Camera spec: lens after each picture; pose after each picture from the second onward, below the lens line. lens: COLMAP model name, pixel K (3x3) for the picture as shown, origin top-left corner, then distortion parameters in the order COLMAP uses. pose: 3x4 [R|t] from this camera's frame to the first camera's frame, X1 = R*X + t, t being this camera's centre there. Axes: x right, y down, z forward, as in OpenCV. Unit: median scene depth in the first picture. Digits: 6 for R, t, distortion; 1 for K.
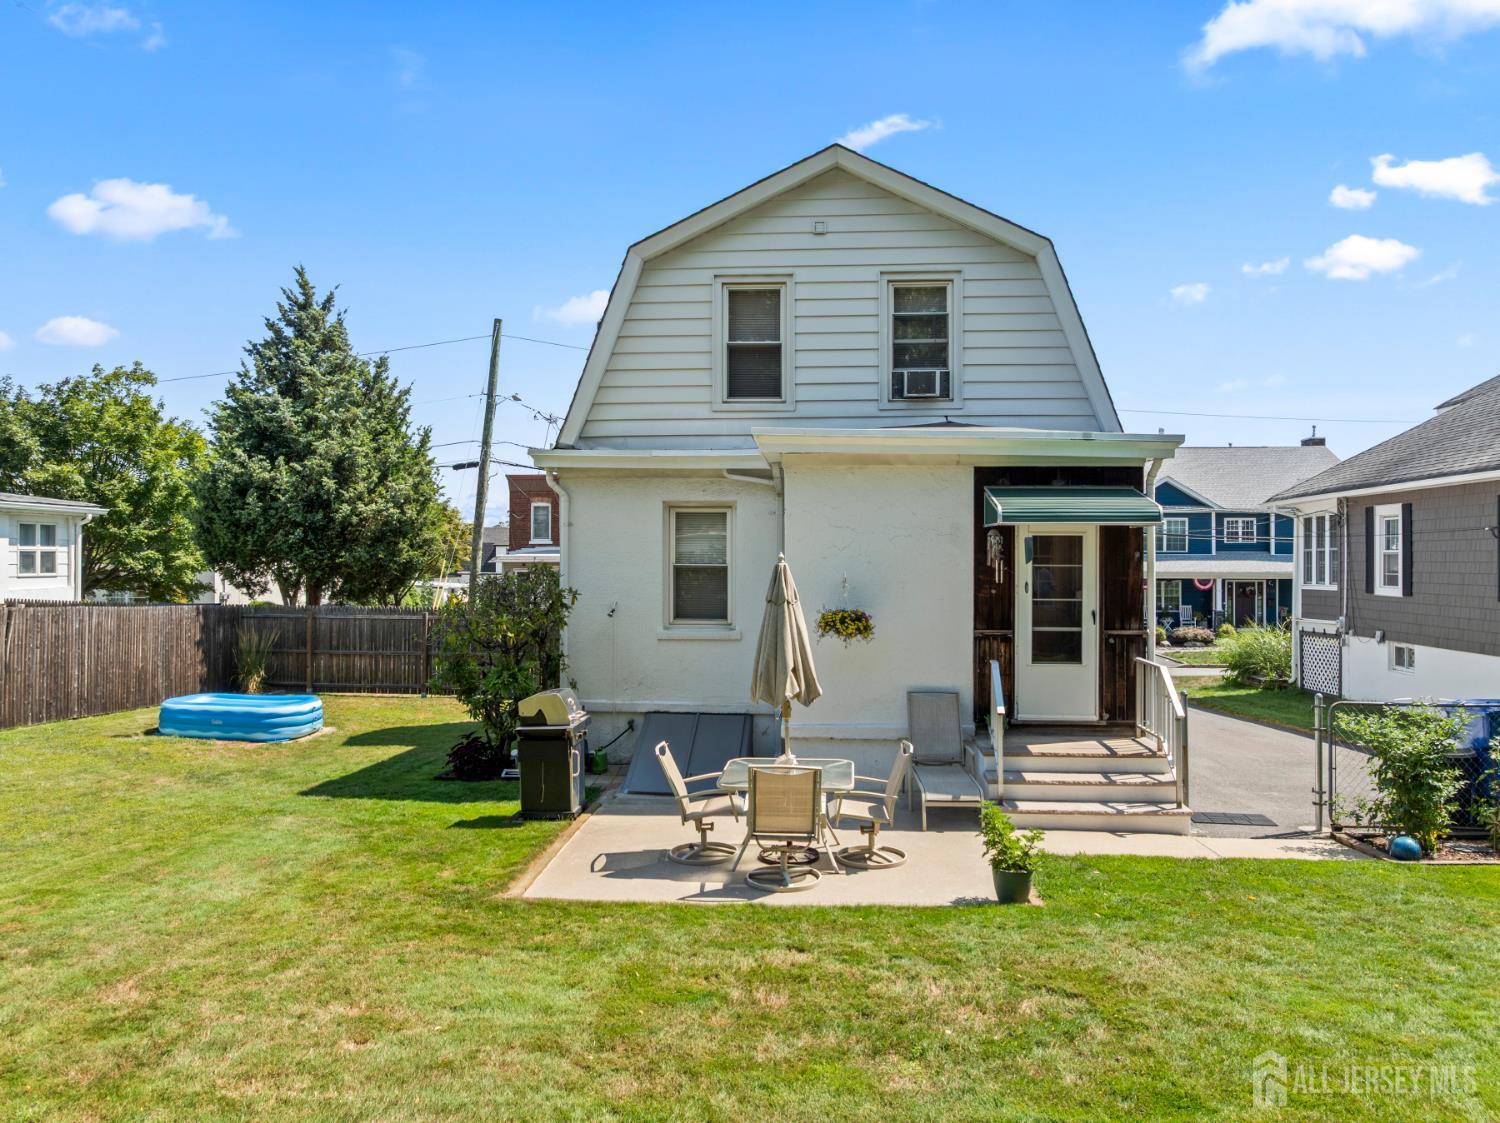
lens RADIAL K [[1054.2, 0, 758.3], [0, 1054.2, 559.8], [0, 0, 1]] dist [-0.033437, -0.006813]
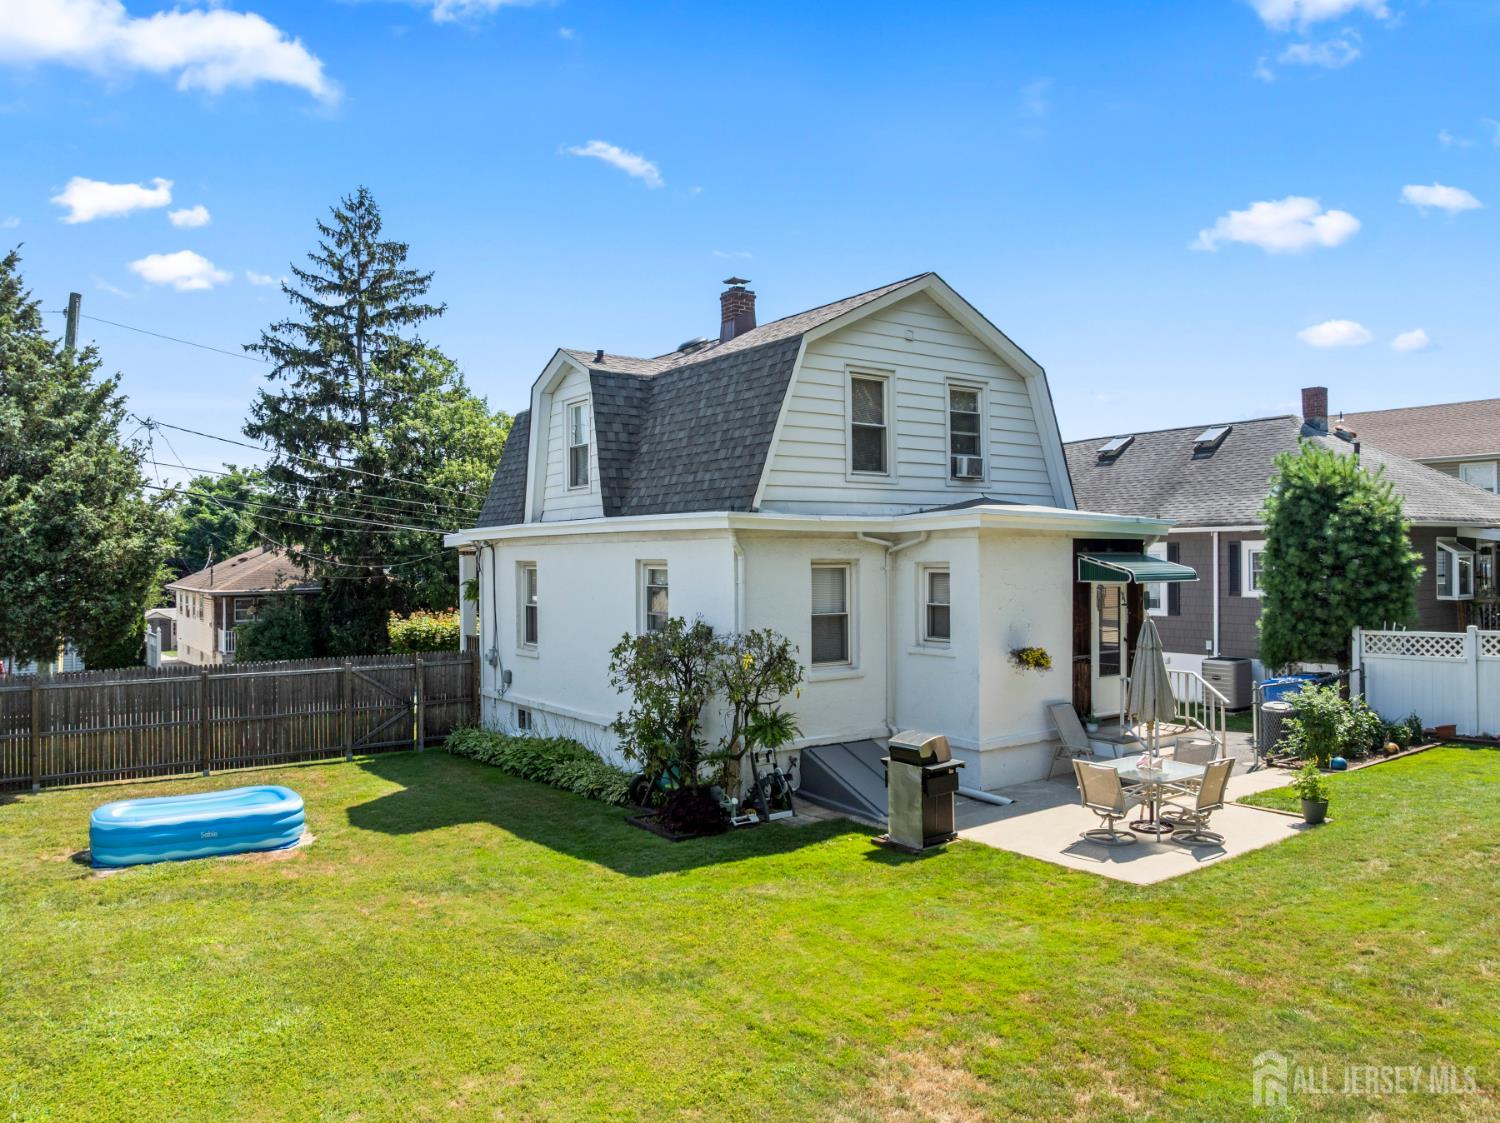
lens RADIAL K [[1054.2, 0, 759.3], [0, 1054.2, 555.4], [0, 0, 1]] dist [-0.033437, -0.006813]
pose [[0.769138, -0.005633, 0.639058, -0.865676], [0.010030, 0.999944, -0.003259, -0.057140], [-0.639004, 0.008916, 0.769151, 0.171088]]
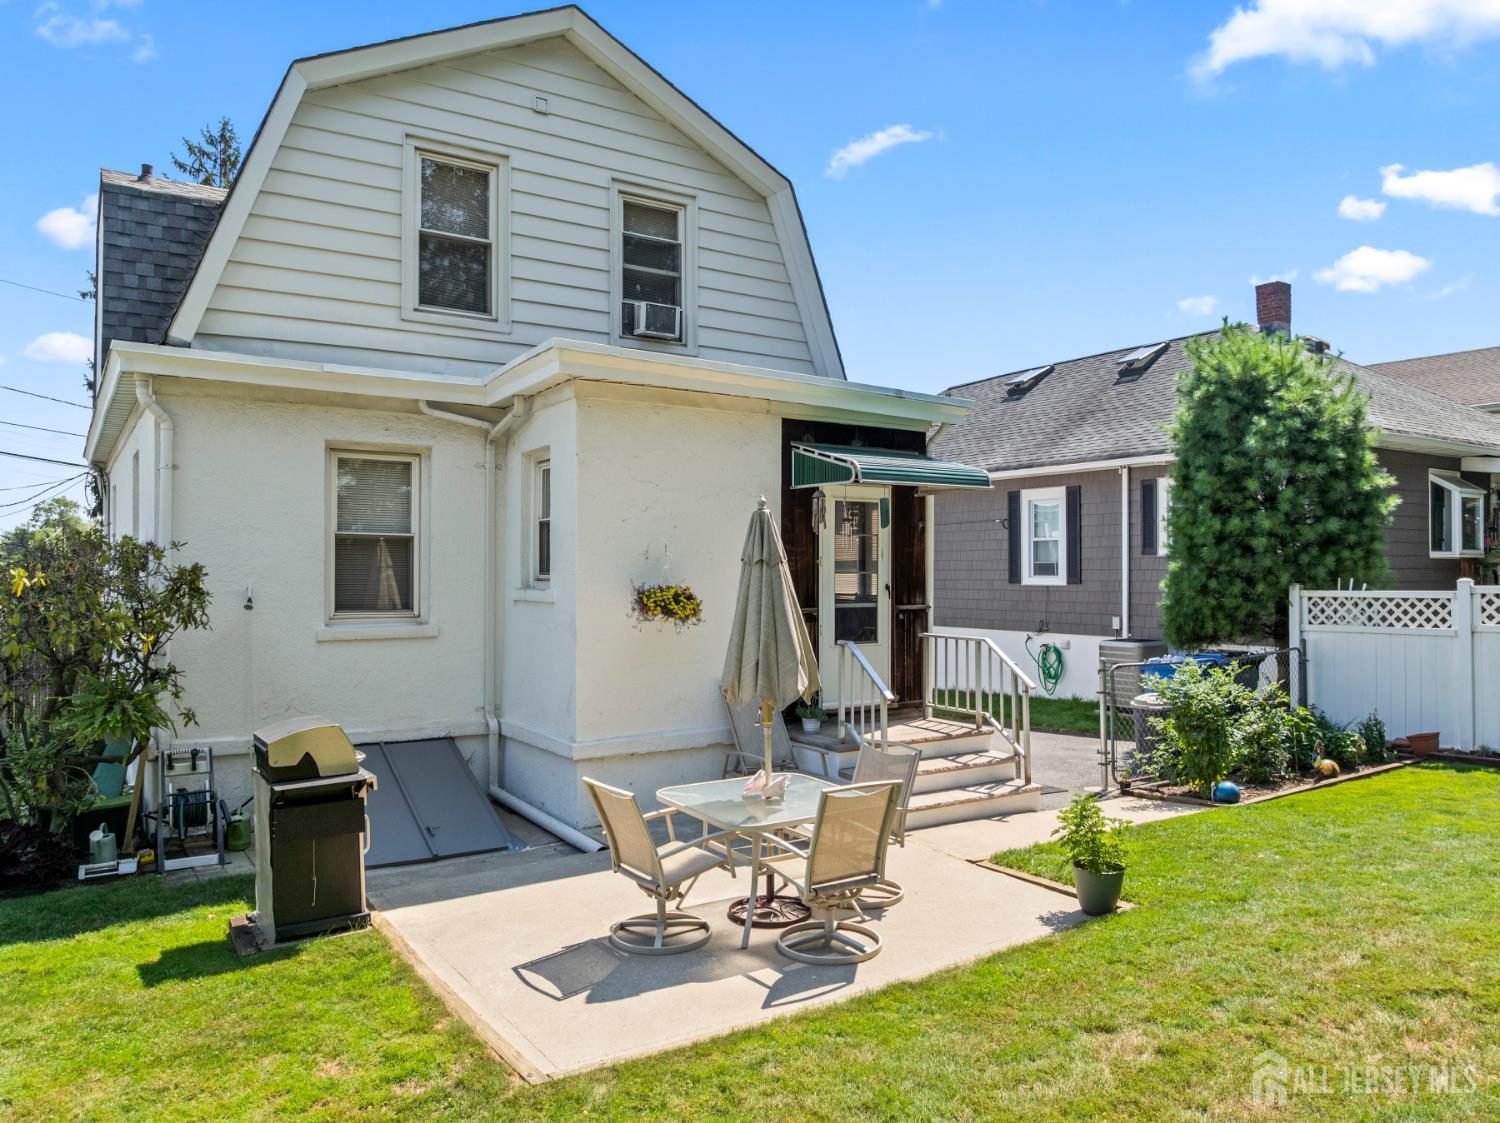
lens RADIAL K [[1054.2, 0, 752.9], [0, 1054.2, 555.8], [0, 0, 1]] dist [-0.033437, -0.006813]
pose [[0.794888, 0.006088, 0.606725, -0.288371], [0.002219, 0.999914, -0.012940, 0.030141], [-0.606752, 0.011632, 0.794806, 0.289622]]
